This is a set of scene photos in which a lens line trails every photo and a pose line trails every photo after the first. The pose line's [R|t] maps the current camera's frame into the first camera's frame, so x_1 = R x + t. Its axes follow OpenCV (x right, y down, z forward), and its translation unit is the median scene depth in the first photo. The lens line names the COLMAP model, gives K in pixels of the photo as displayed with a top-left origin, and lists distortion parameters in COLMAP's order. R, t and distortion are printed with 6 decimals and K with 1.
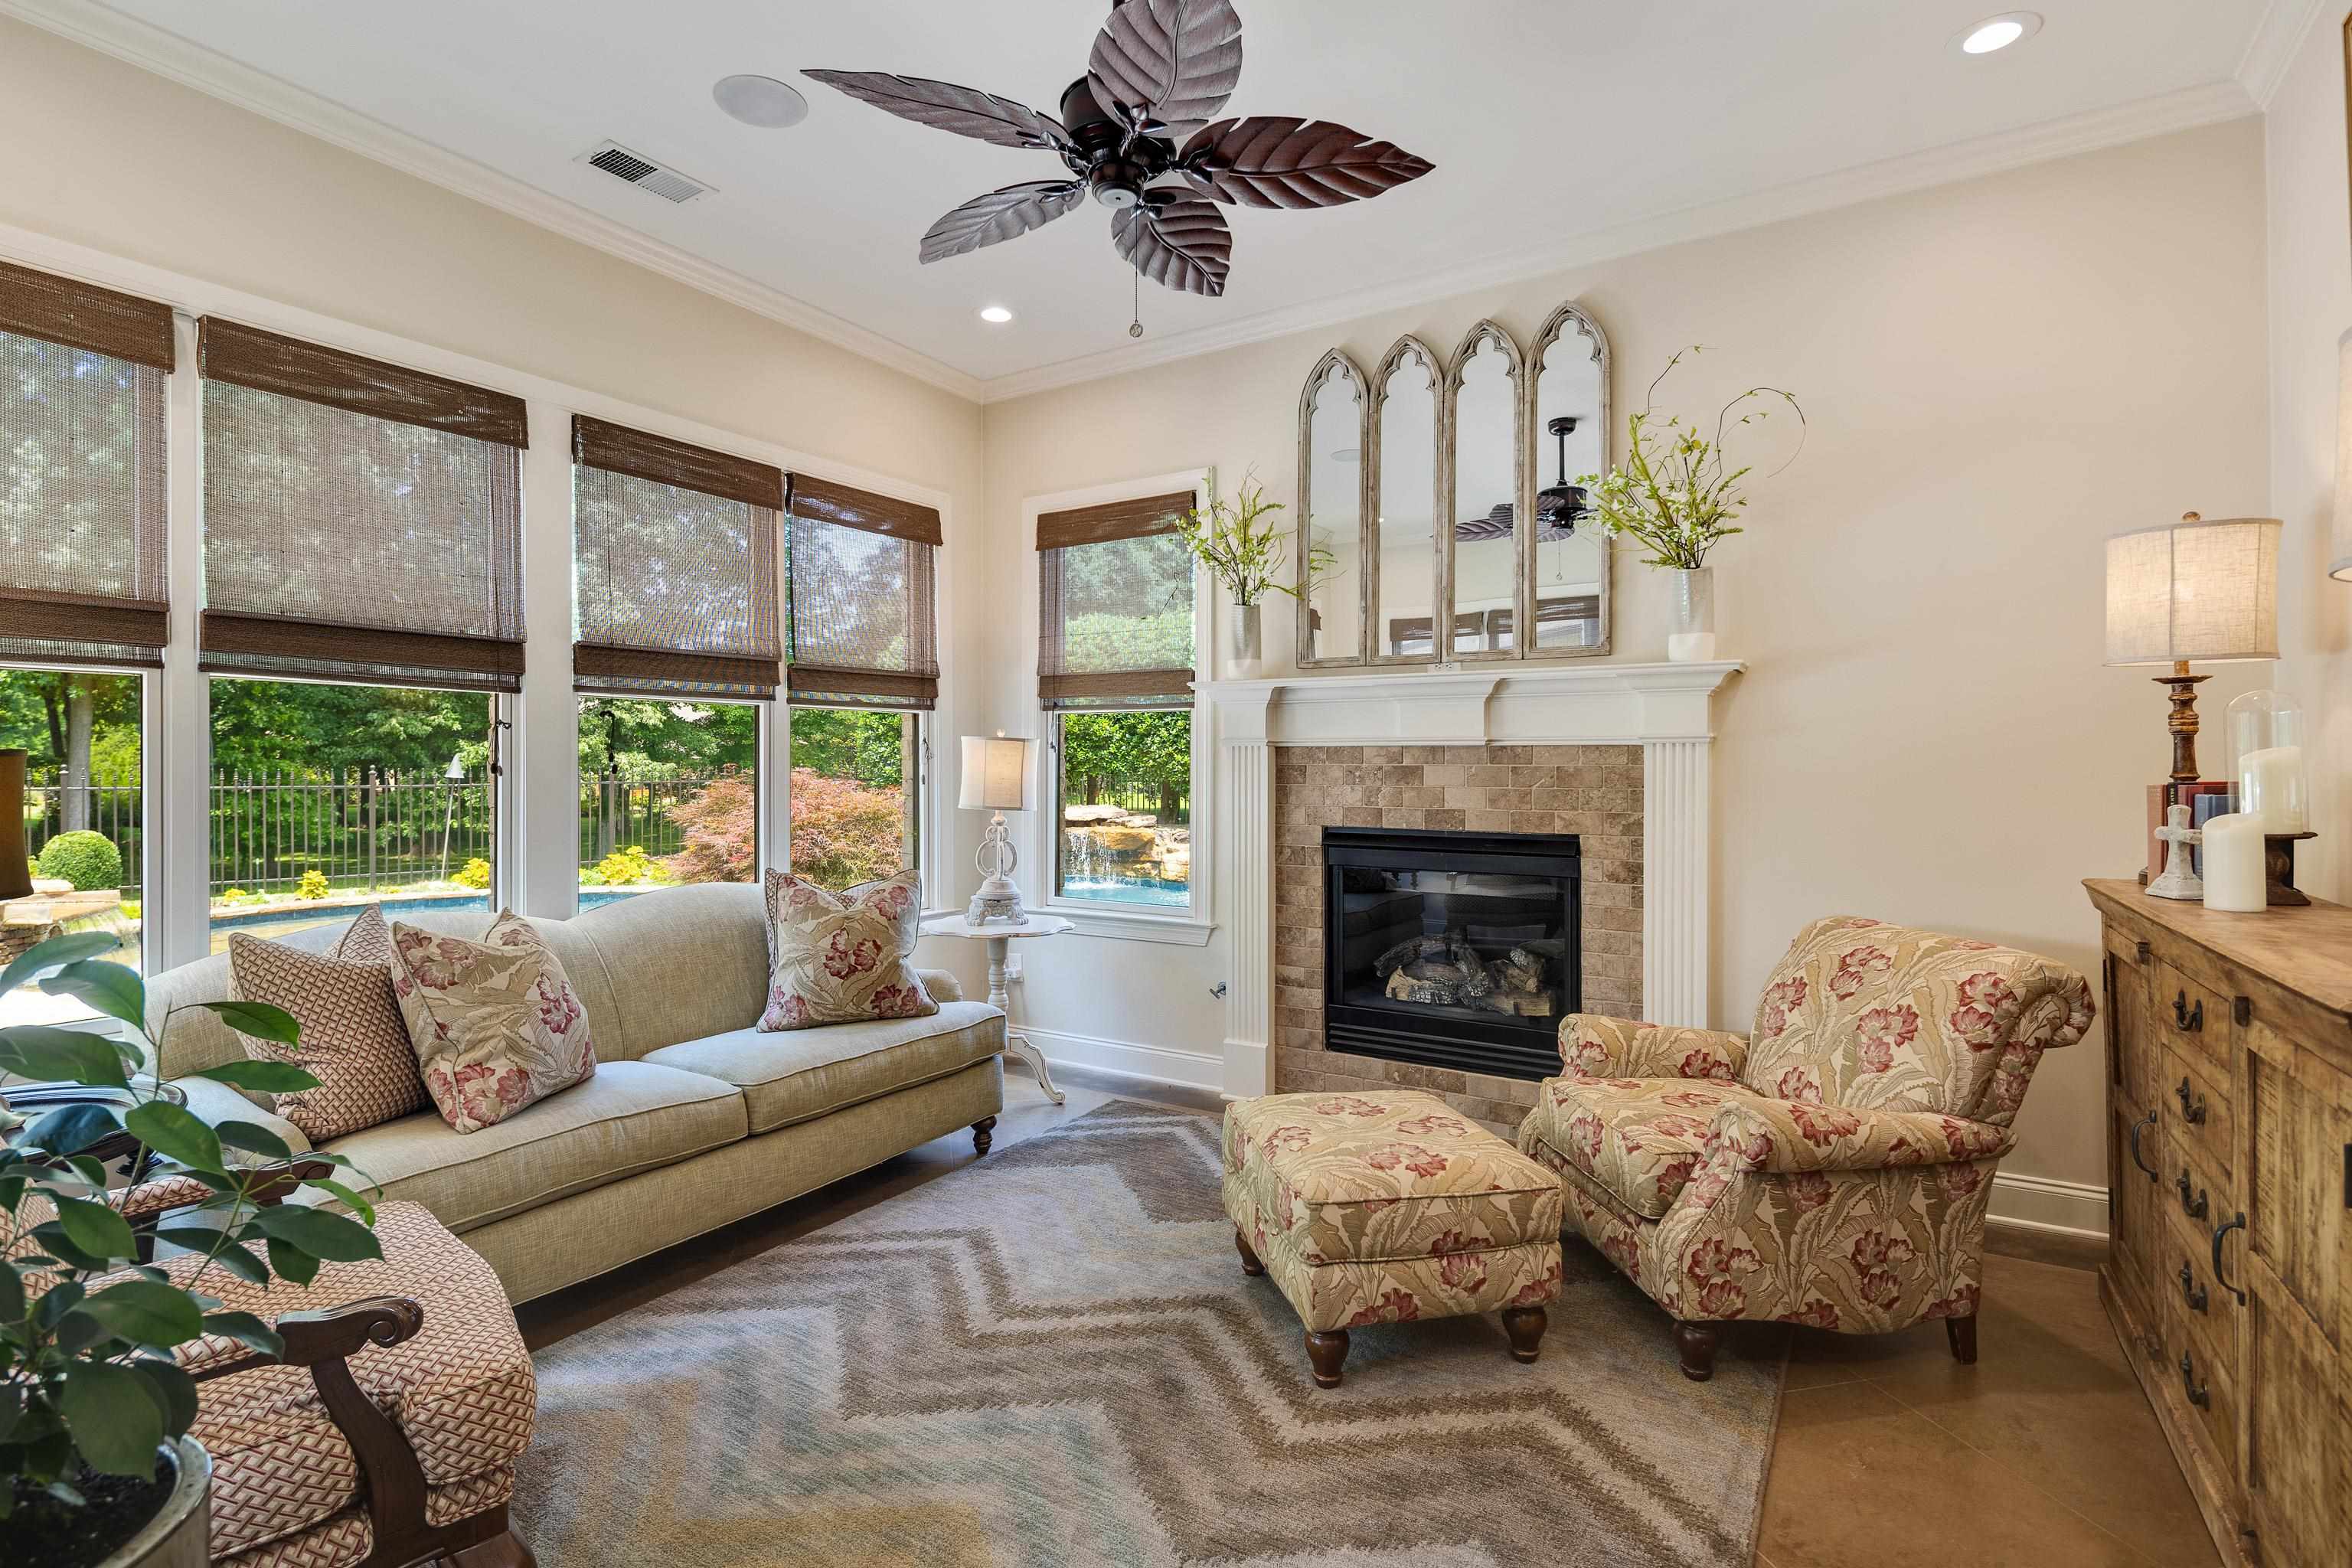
lens RADIAL K [[1137.5, 0, 1154.3], [0, 1137.5, 765.0], [0, 0, 1]] dist [0.001988, -0.001656]
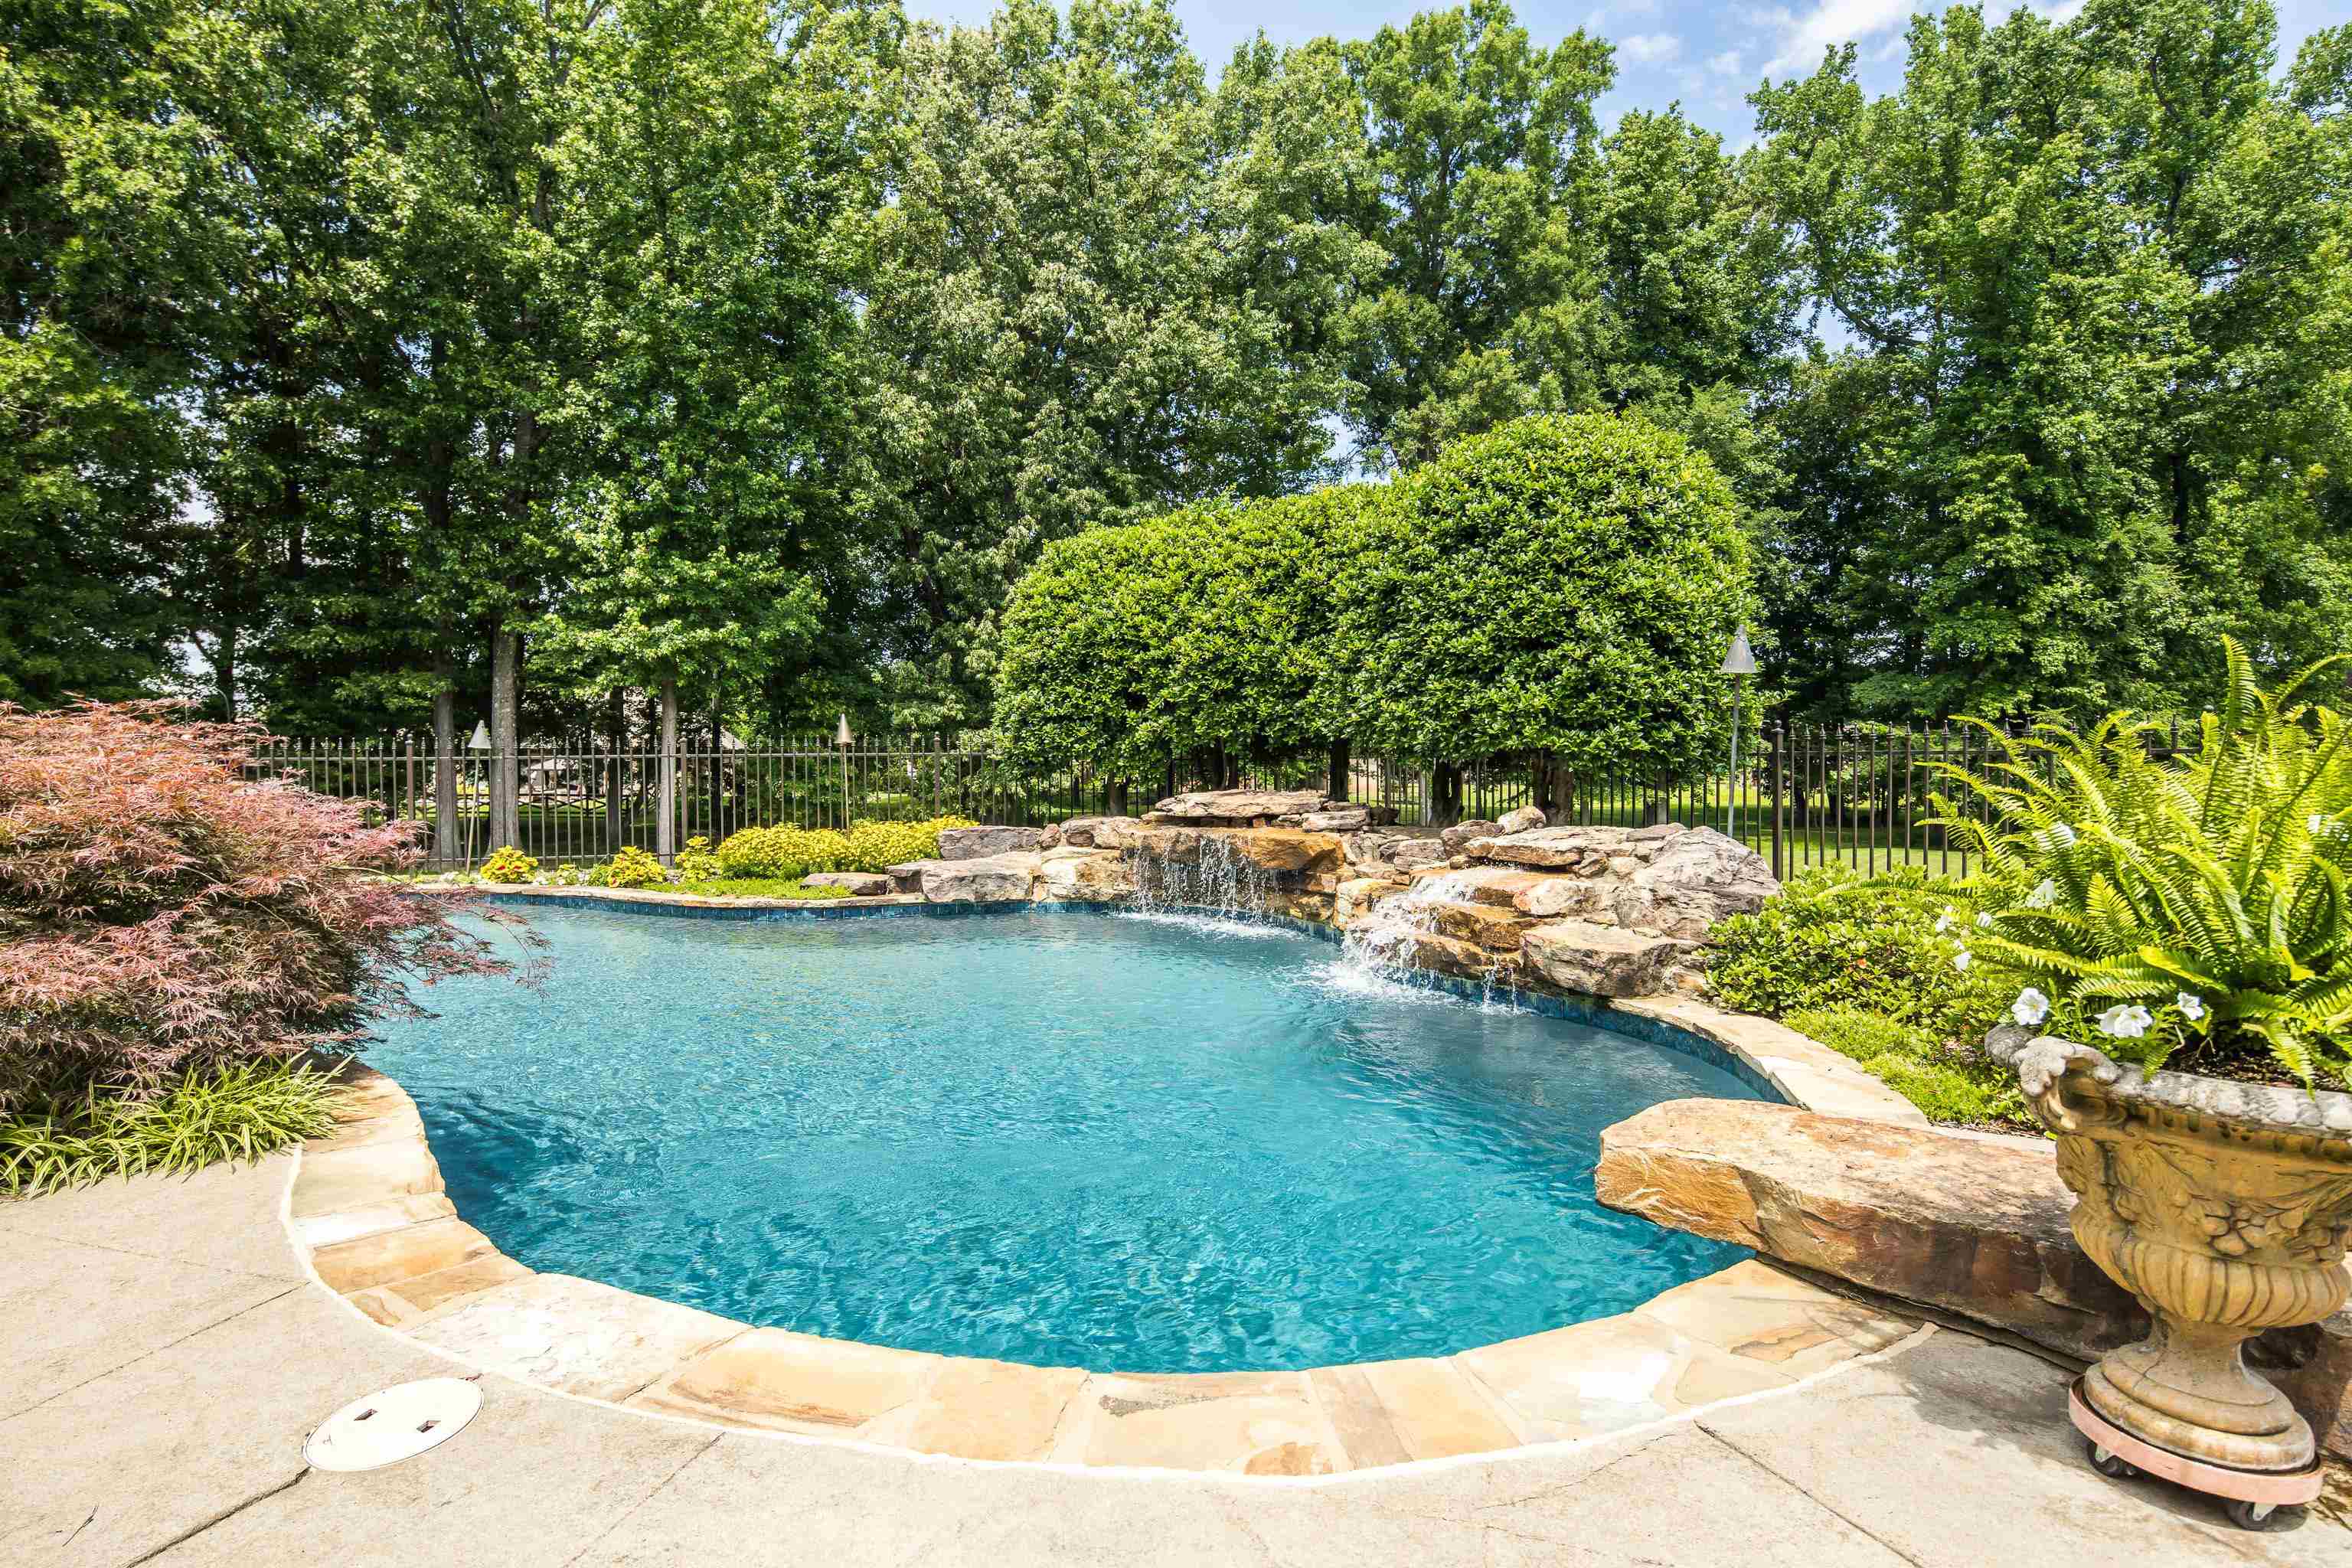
lens RADIAL K [[1104.6, 0, 1183.2], [0, 1104.6, 783.0], [0, 0, 1]] dist [0.005580, -0.002845]
pose [[0.861852, 0.006178, -0.507123, 0.123021], [0.004863, 0.999779, 0.020444, 0.011556], [0.507137, -0.020086, 0.861631, 0.292604]]
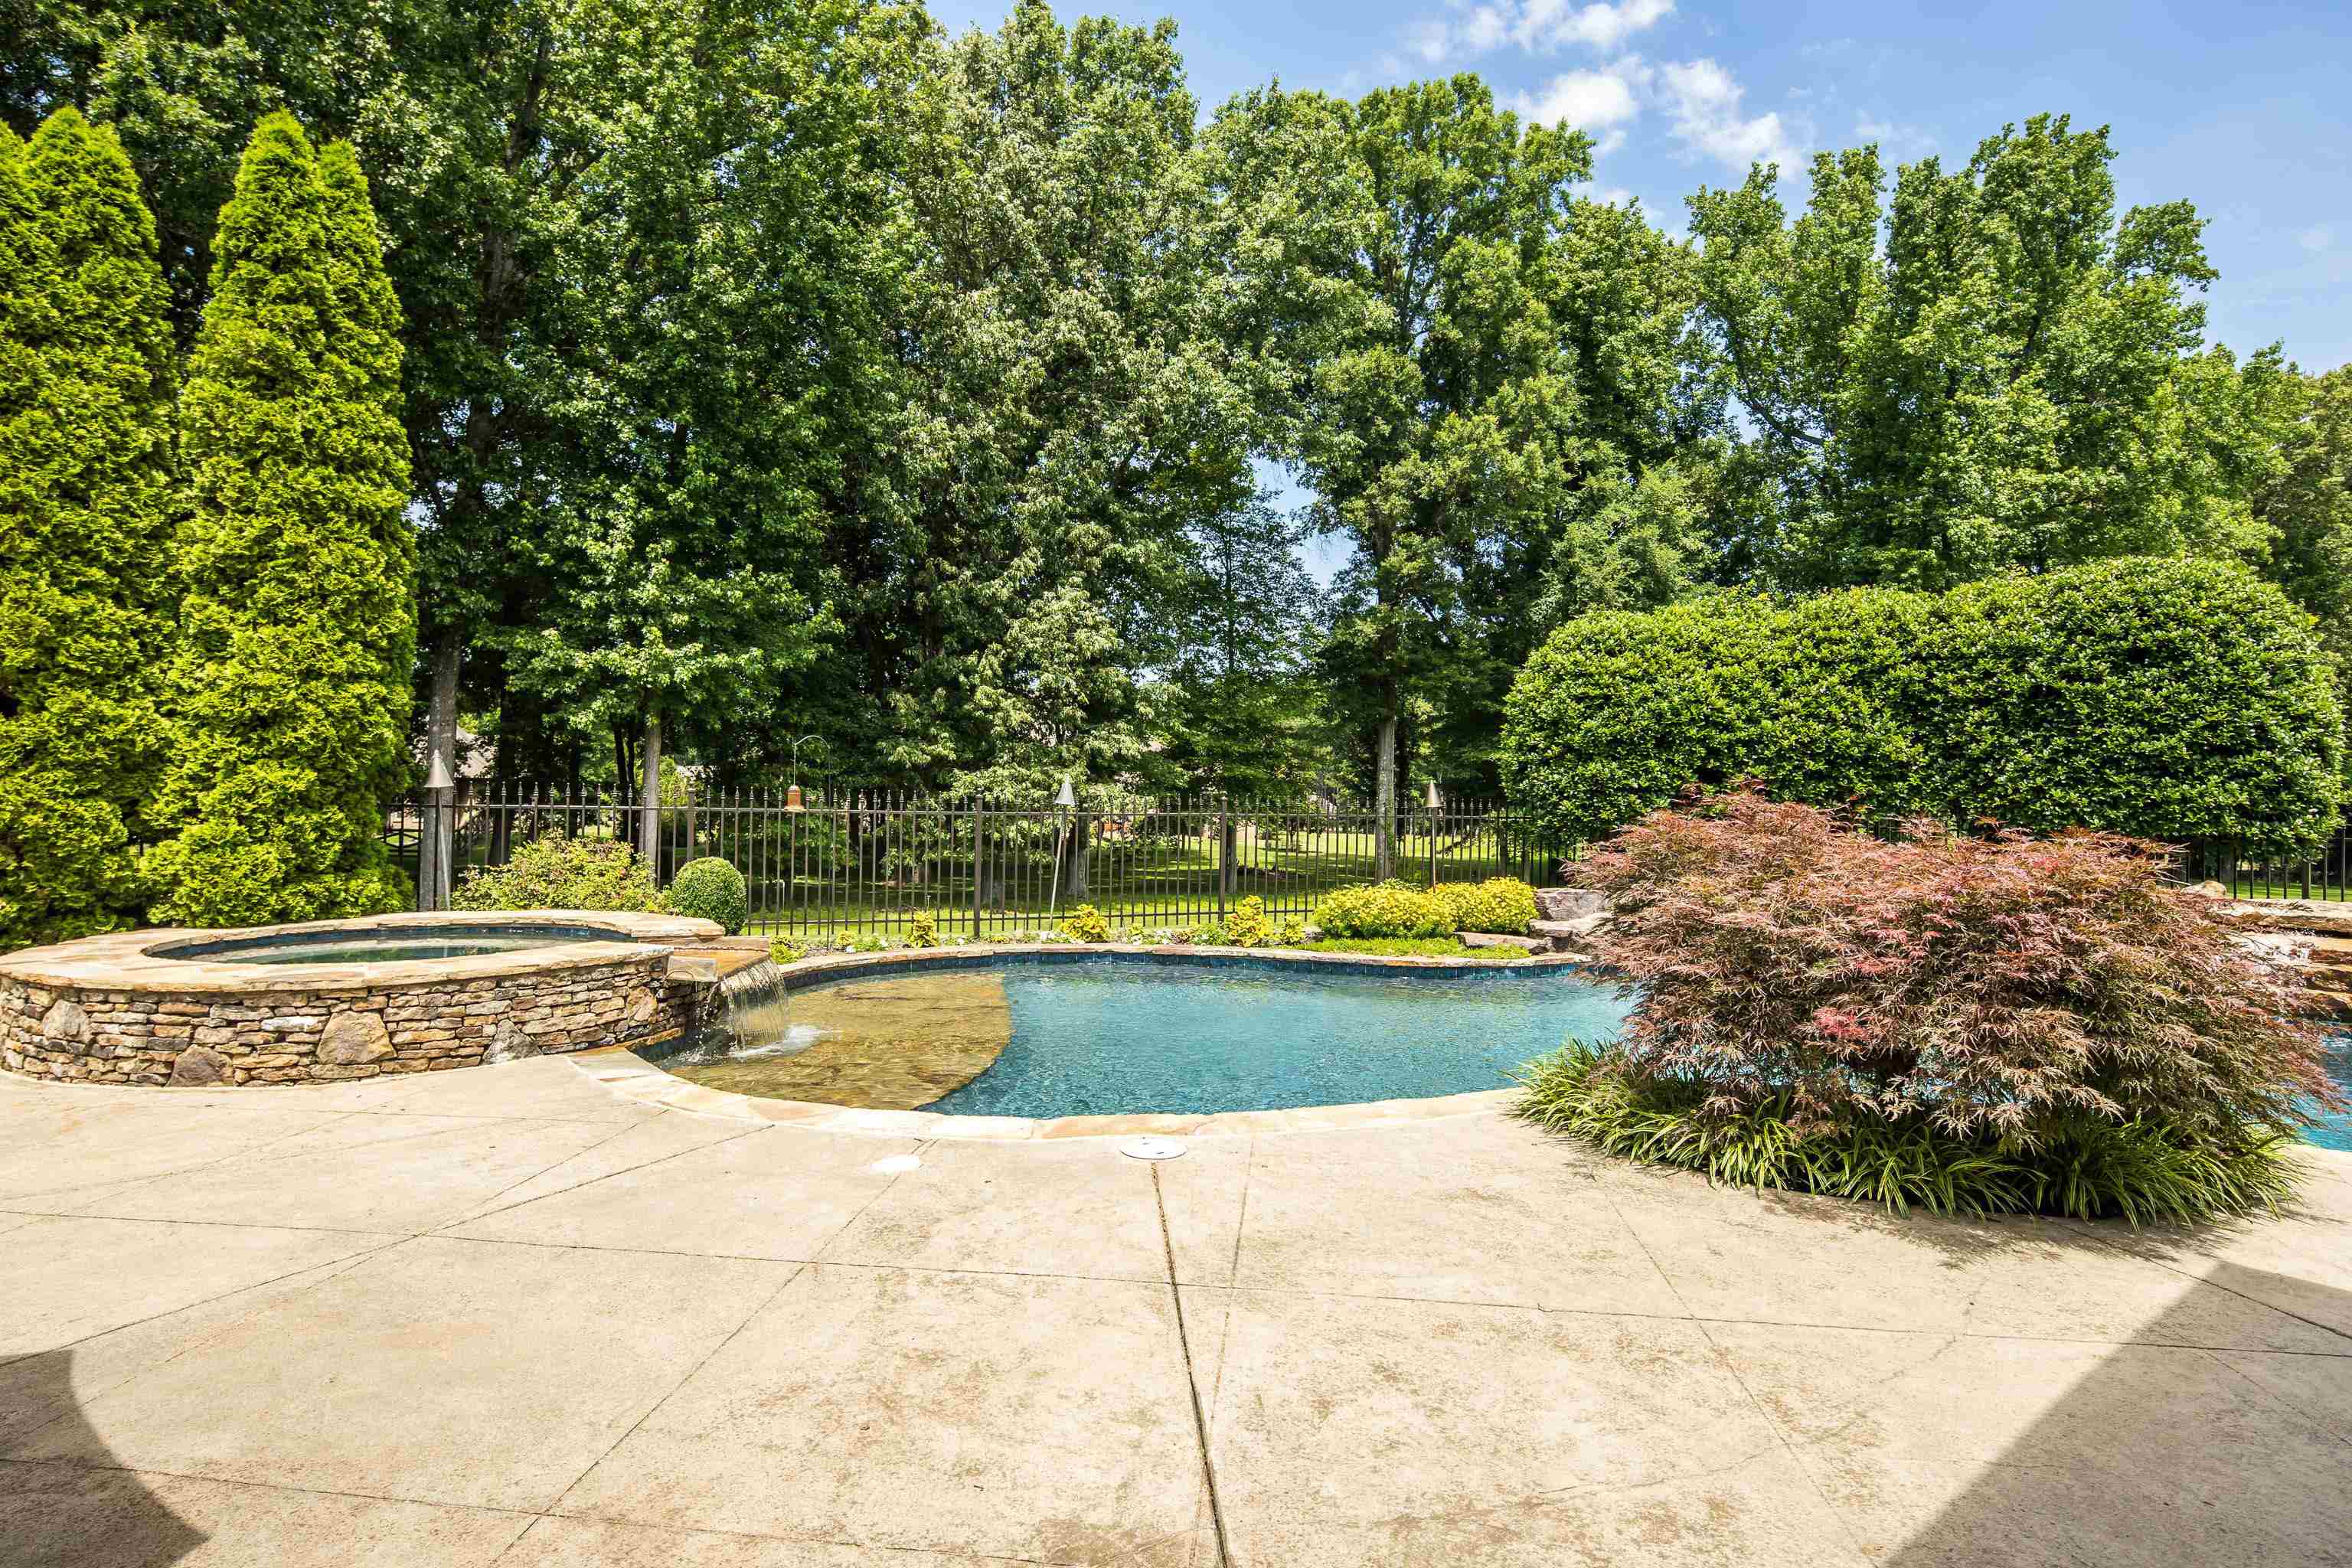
lens RADIAL K [[1181.7, 0, 1153.2], [0, 1181.7, 792.6], [0, 0, 1]] dist [0.009088, -0.005730]
pose [[0.943819, 0.013710, -0.330179, -0.144534], [-0.017126, 0.999826, -0.007439, 0.003937], [0.330019, 0.012676, 0.943889, 0.114684]]
